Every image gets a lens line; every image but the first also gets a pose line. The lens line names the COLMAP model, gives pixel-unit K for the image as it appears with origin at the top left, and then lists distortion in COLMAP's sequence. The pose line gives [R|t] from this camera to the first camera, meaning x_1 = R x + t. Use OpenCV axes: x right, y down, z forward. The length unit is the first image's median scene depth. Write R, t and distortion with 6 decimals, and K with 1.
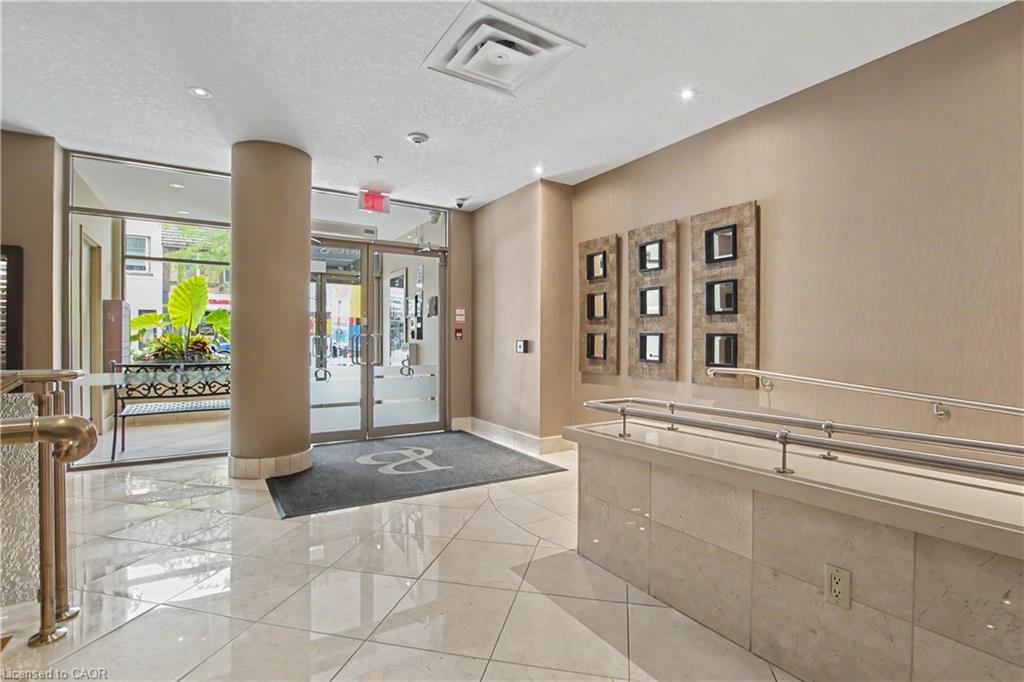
lens RADIAL K [[475.3, 0, 512.3], [0, 475.3, 340.2], [0, 0, 1]] dist [-0.003427, -0.000129]
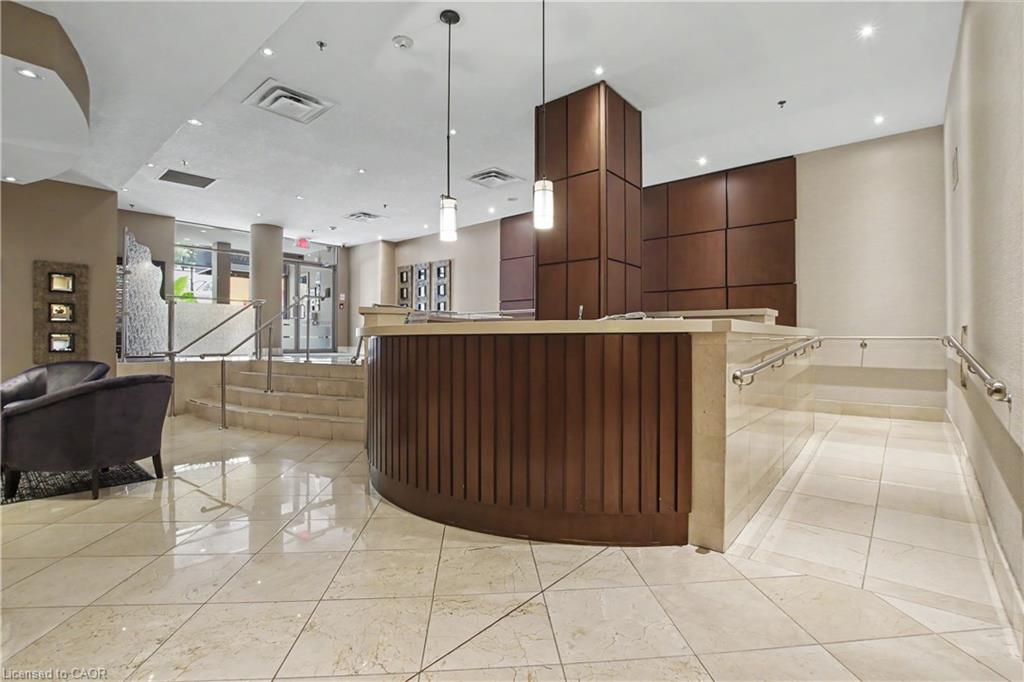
lens RADIAL K [[475.3, 0, 507.1], [0, 475.3, 338.7], [0, 0, 1]] dist [-0.003427, -0.000129]
pose [[0.958790, 0.000031, 0.284117, -0.010734], [0.001292, 0.999989, -0.004467, 0.167150], [-0.284114, 0.004650, 0.958779, -1.433362]]
